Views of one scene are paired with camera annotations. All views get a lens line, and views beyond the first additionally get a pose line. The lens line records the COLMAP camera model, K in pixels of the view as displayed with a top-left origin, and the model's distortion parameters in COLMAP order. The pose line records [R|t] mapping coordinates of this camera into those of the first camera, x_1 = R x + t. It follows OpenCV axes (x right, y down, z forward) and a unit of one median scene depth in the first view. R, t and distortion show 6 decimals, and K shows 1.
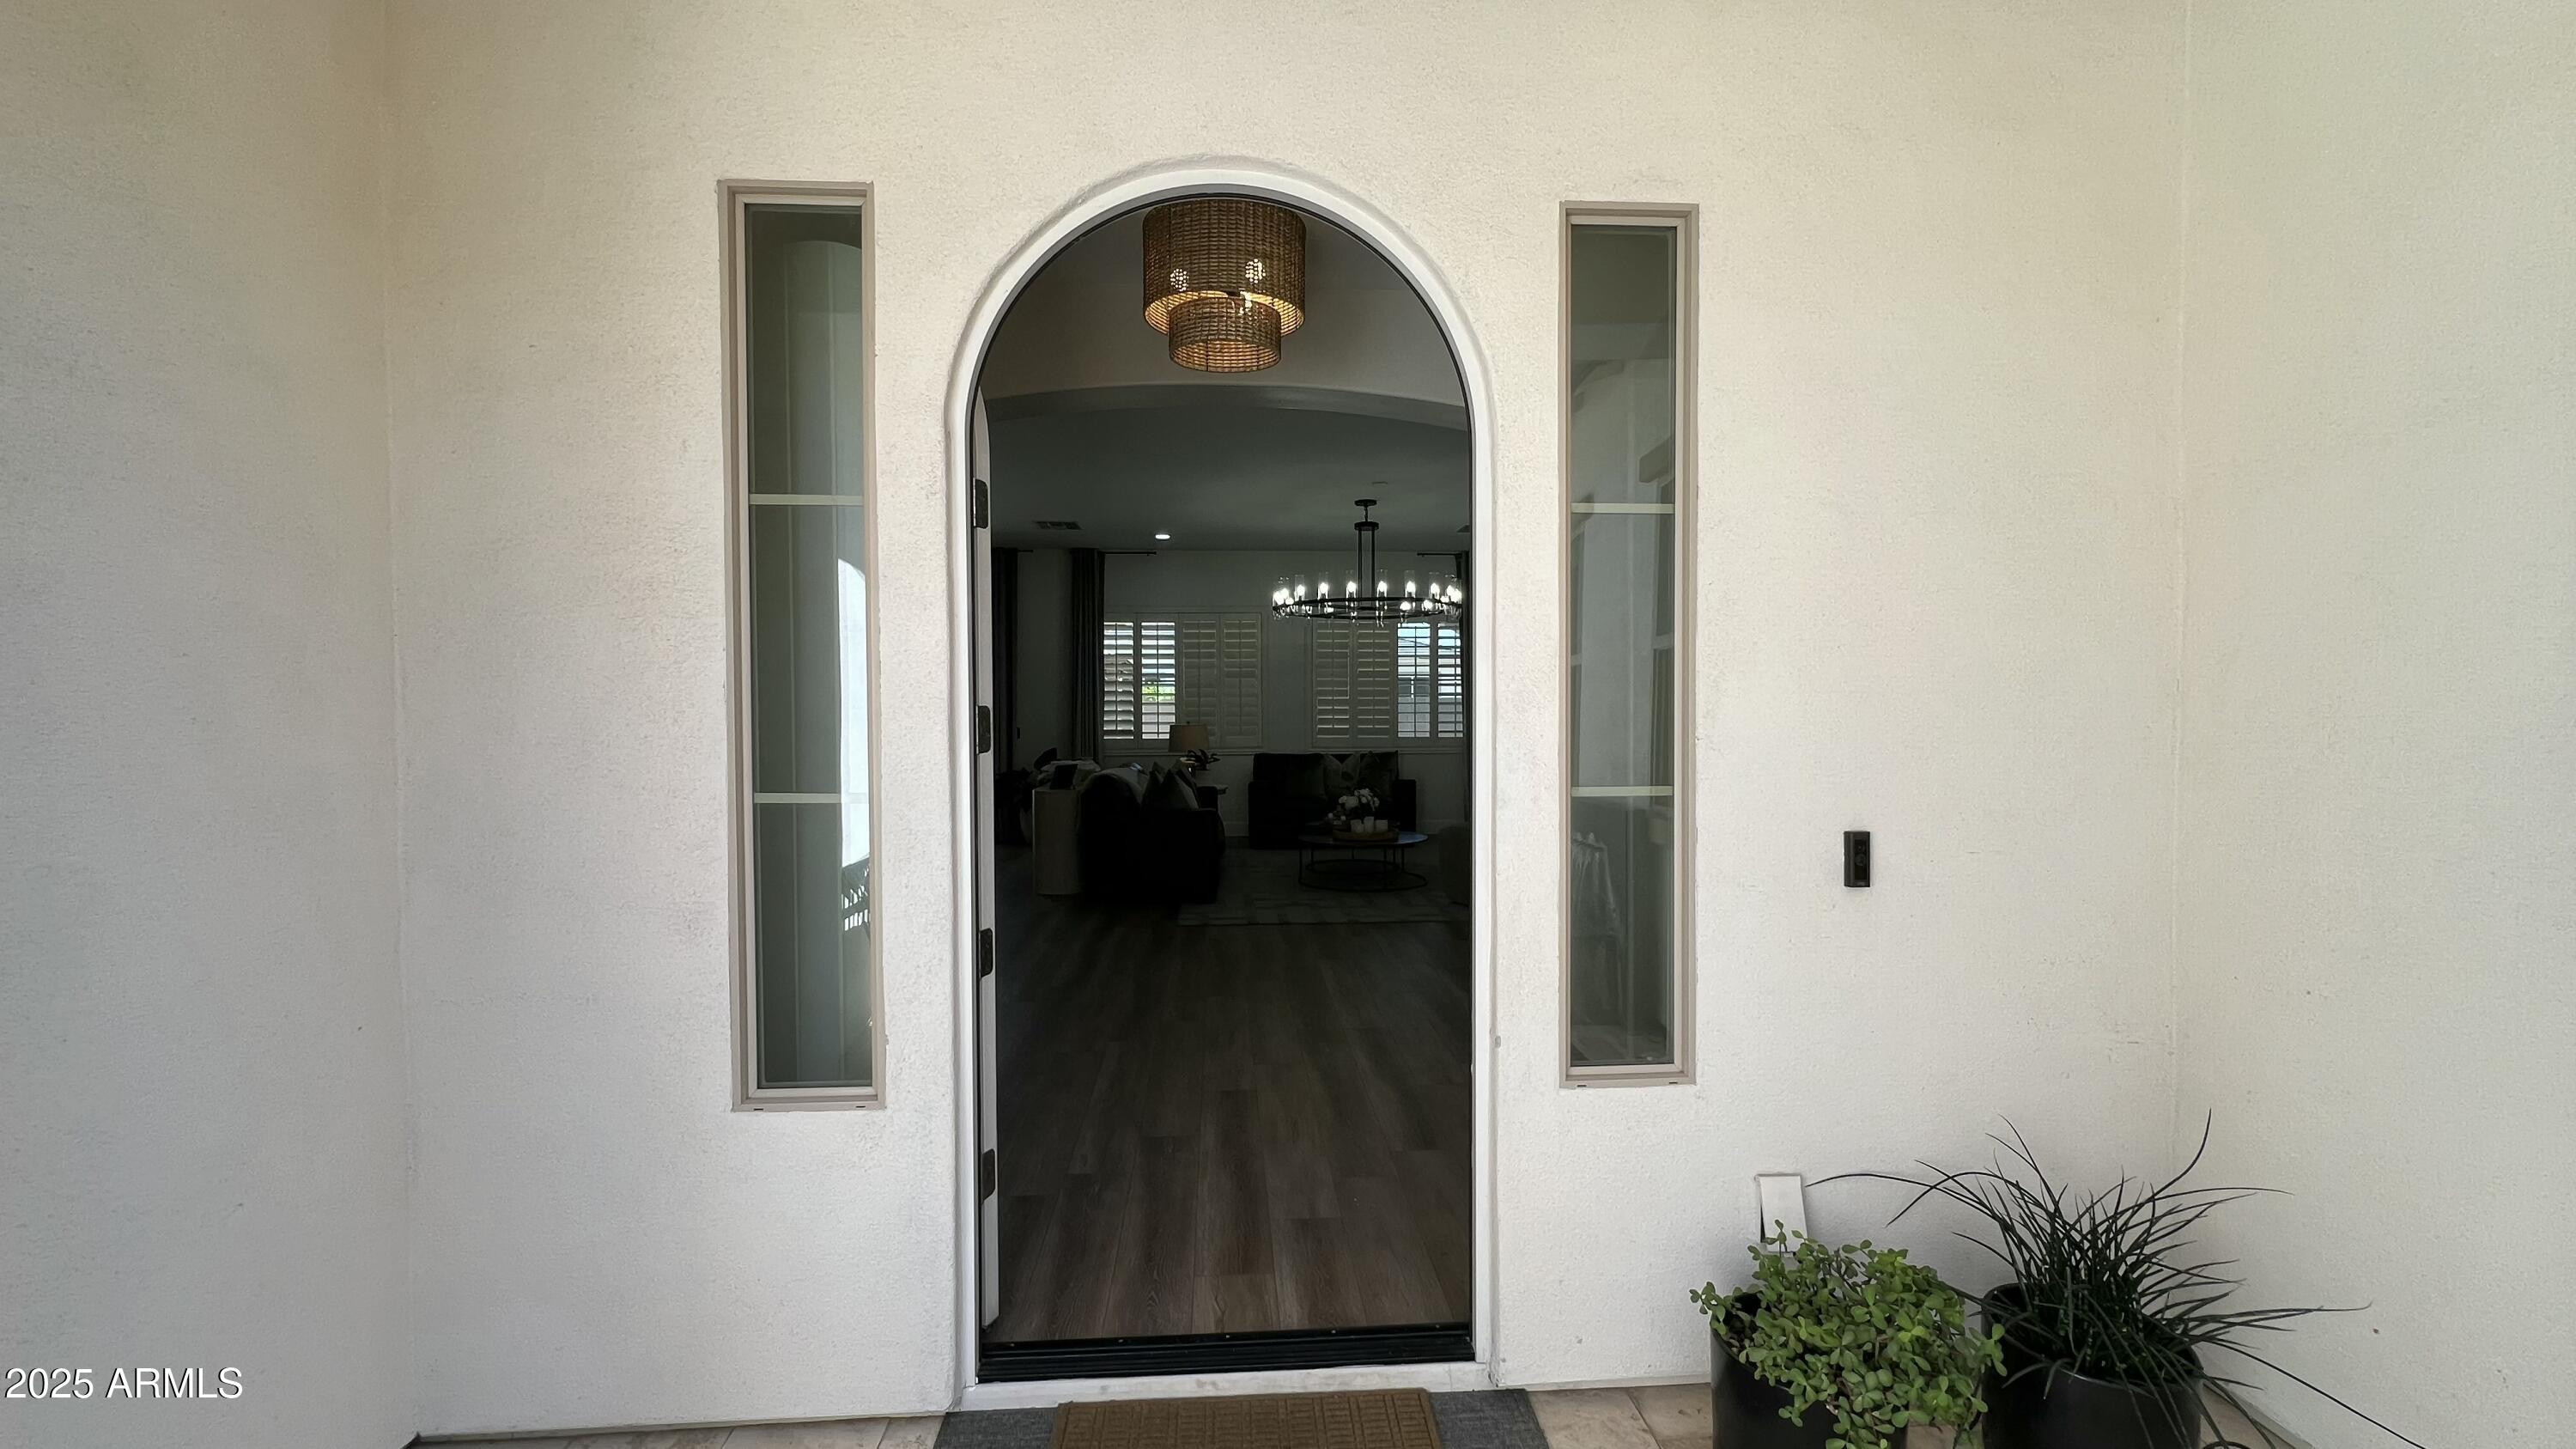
lens RADIAL K [[1037.5, 0, 1285.7], [0, 1037.5, 722.9], [0, 0, 1]] dist [-0.001056, 0.000339]
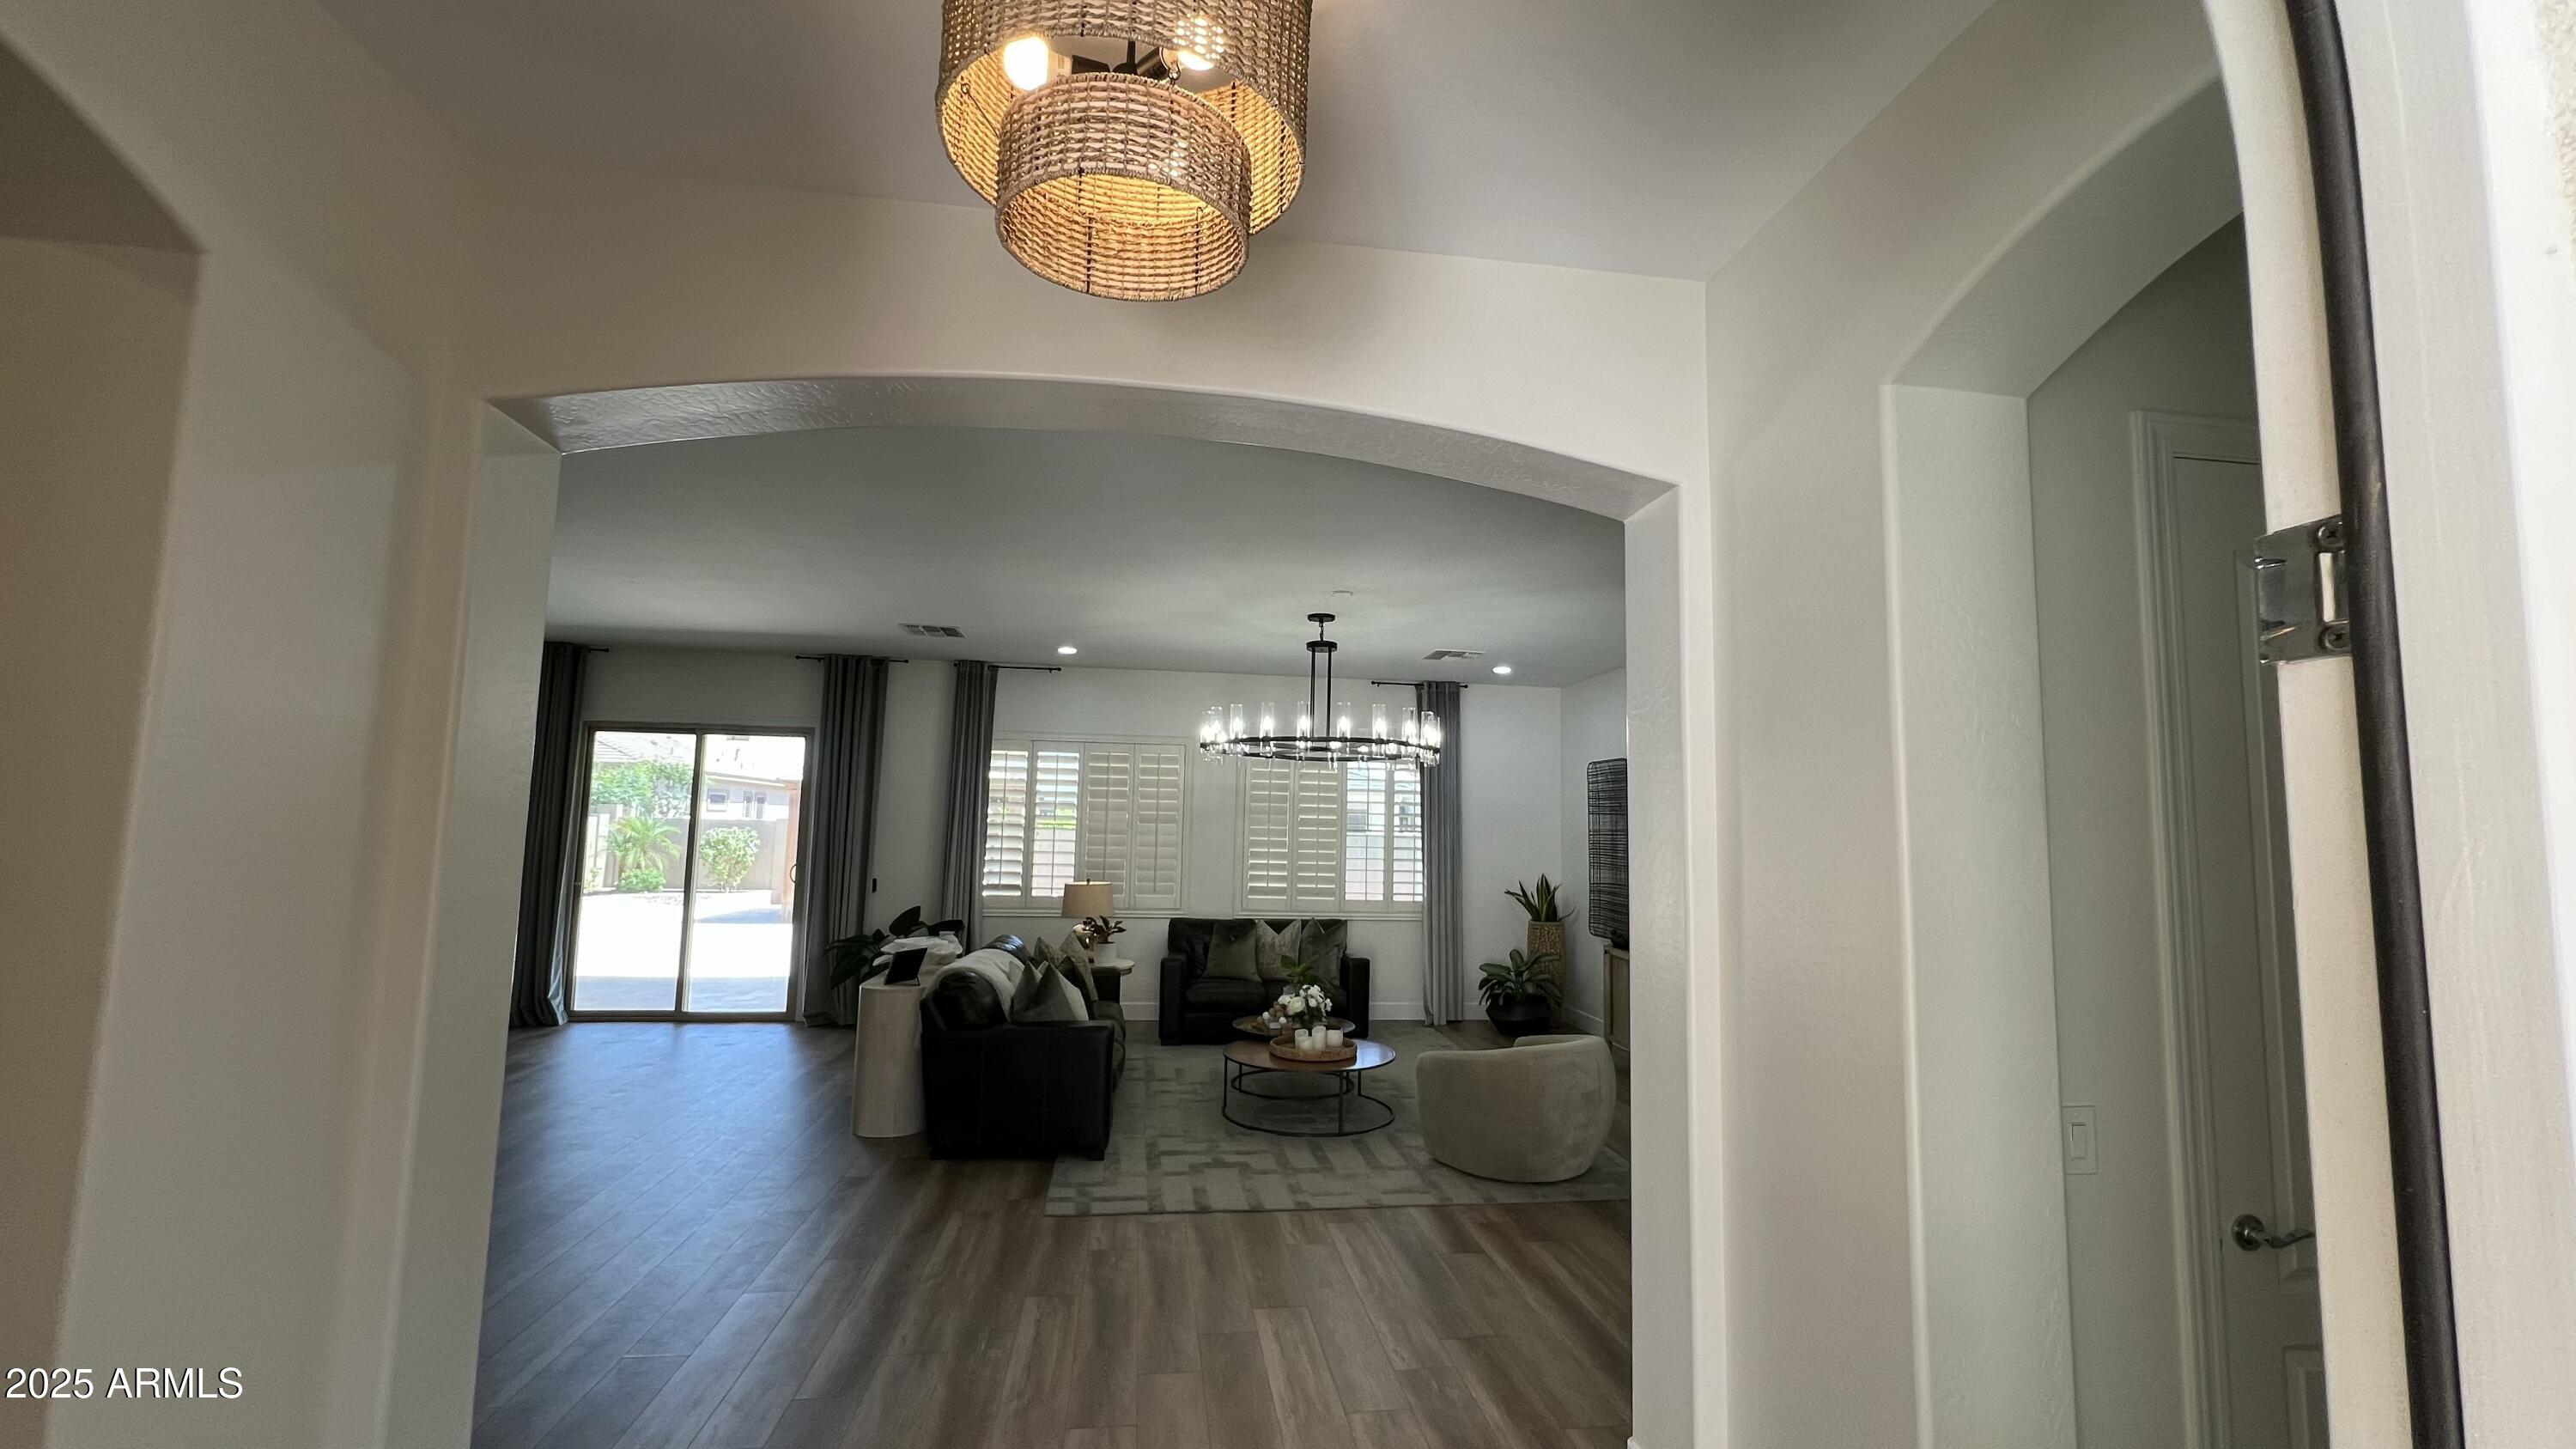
lens RADIAL K [[1037.5, 0, 1289.0], [0, 1037.5, 728.8], [0, 0, 1]] dist [-0.001056, 0.000339]
pose [[0.996531, 0.033990, 0.075966, -0.004674], [-0.025401, 0.993461, -0.111308, -0.032478], [-0.079252, 0.108992, 0.990878, 0.190467]]
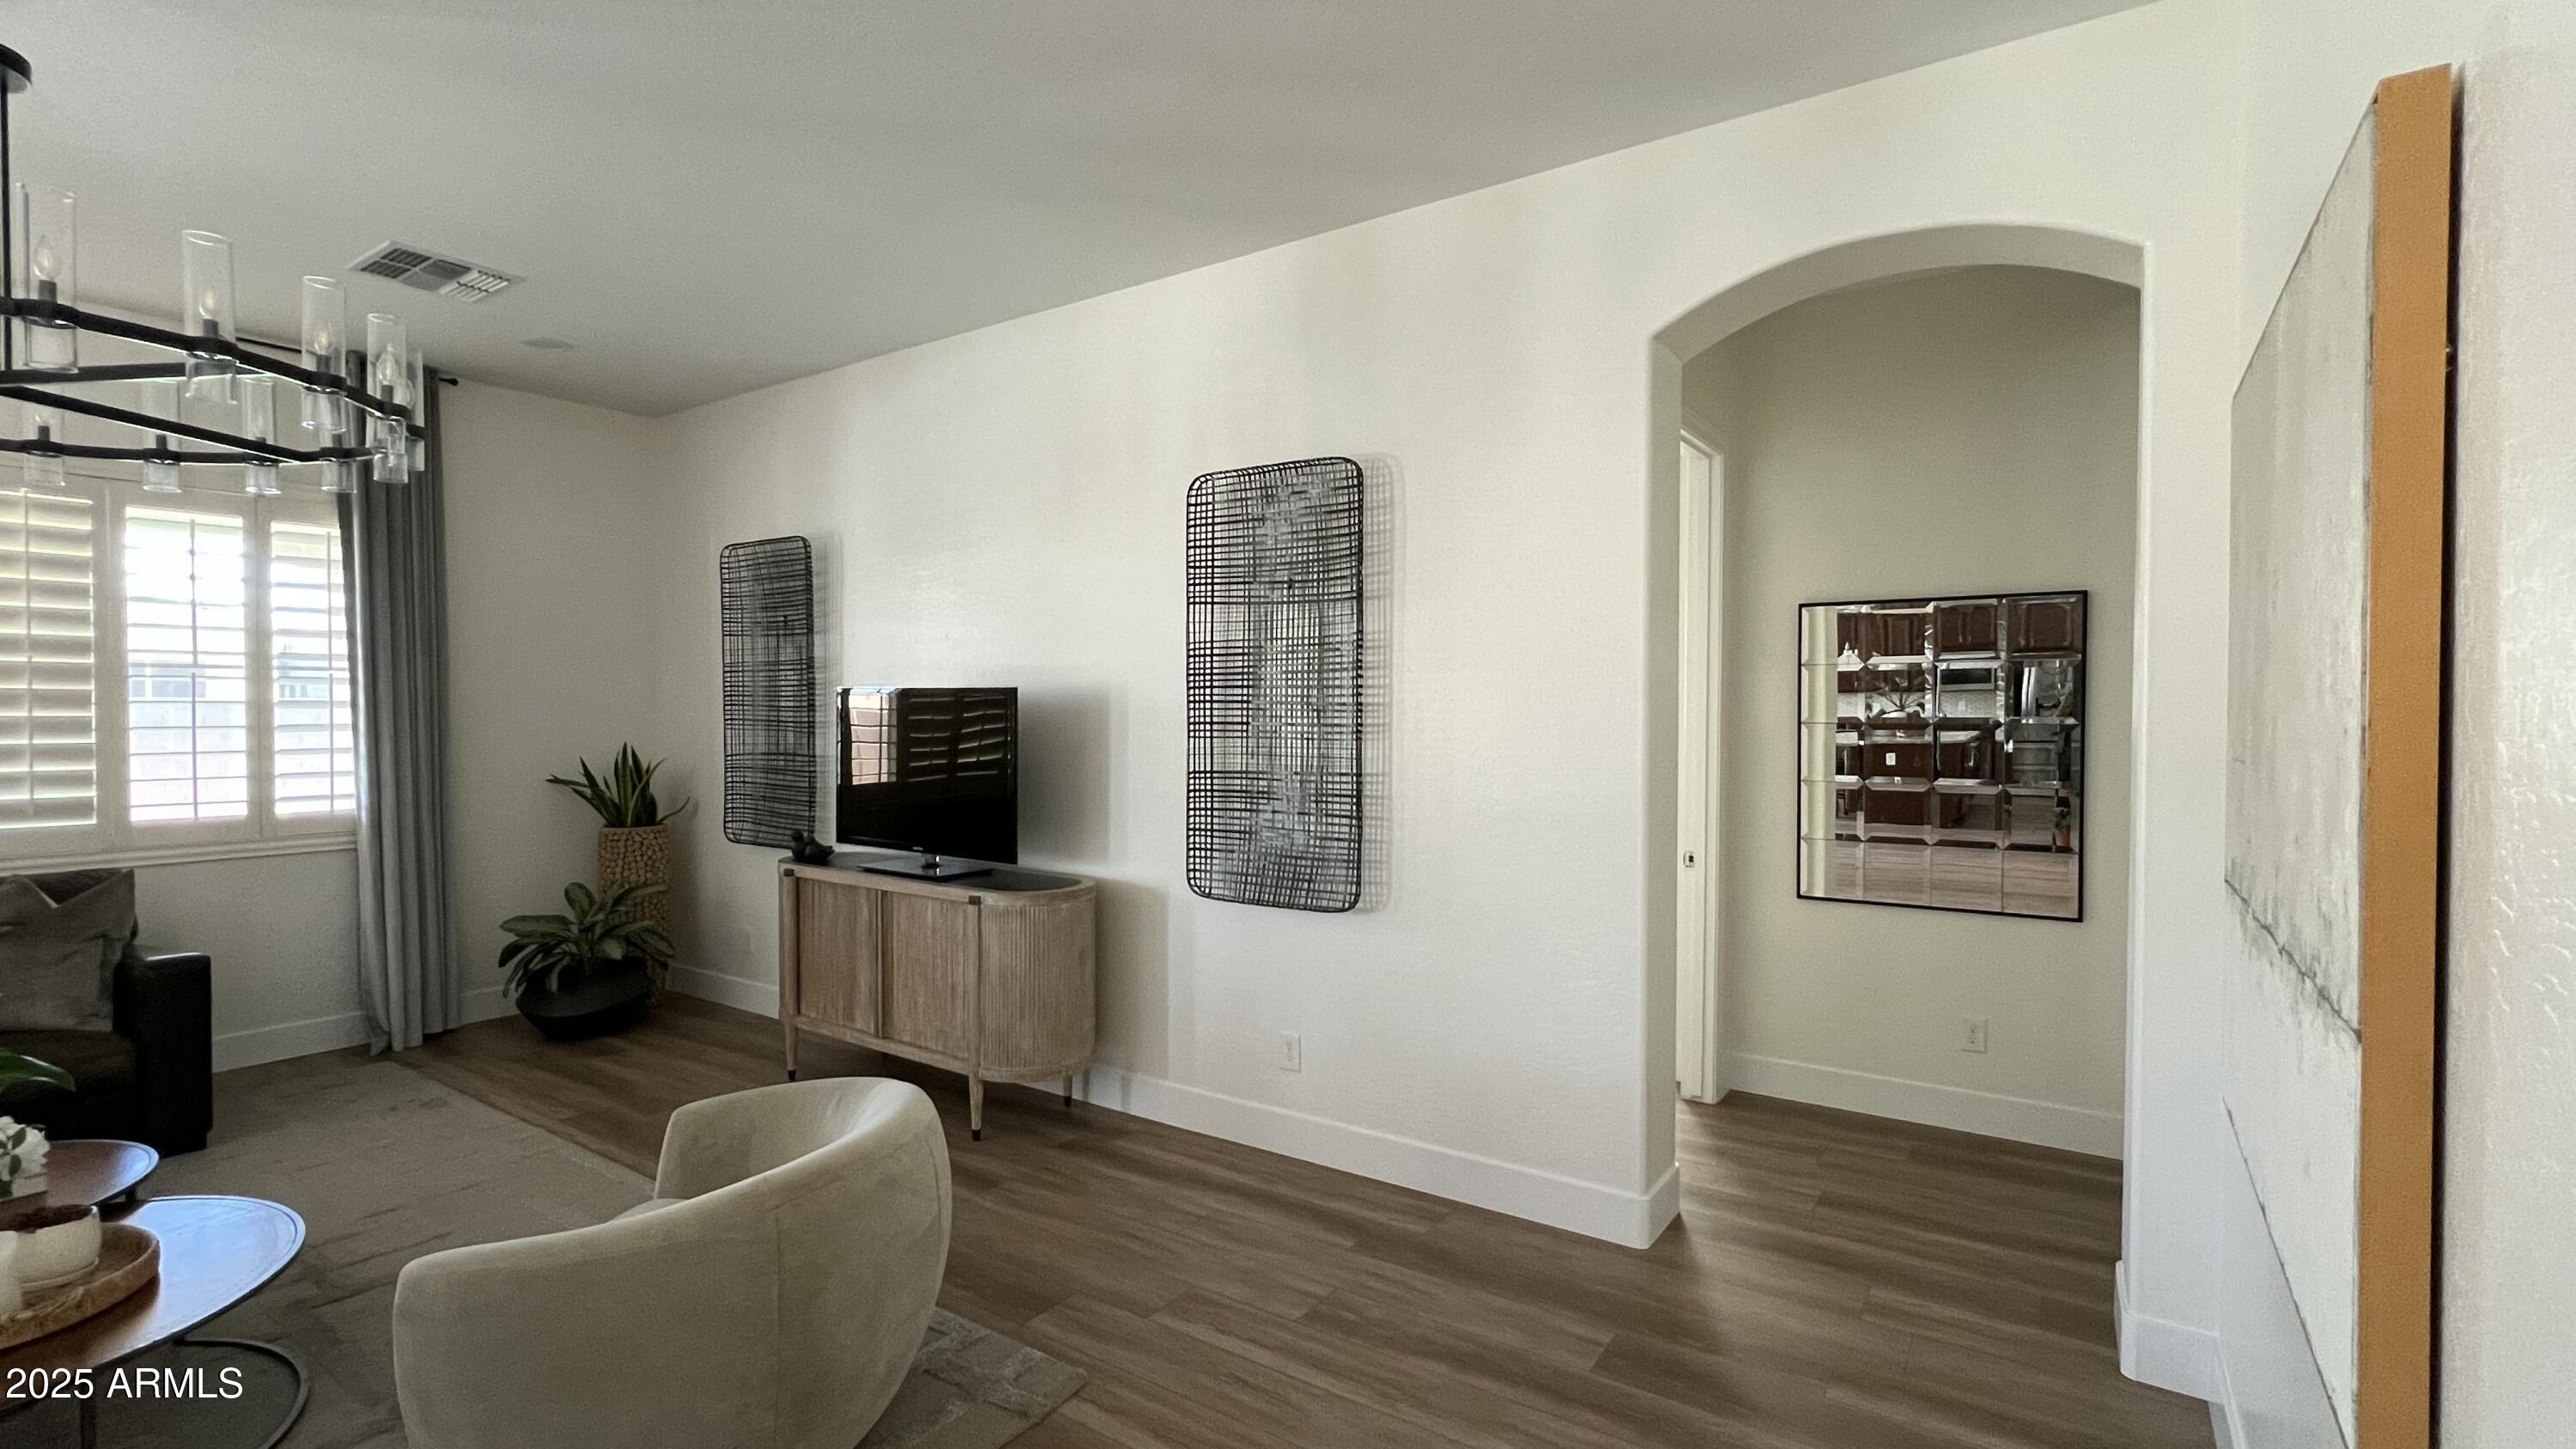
lens RADIAL K [[1152.5, 0, 1291.0], [0, 1152.5, 729.8], [0, 0, 1]] dist [-0.001957, 0.001282]
pose [[0.616062, -0.010107, 0.787633, 0.047251], [0.007520, 0.999948, 0.006950, -0.020725], [-0.787662, 0.001642, 0.616106, 0.492406]]
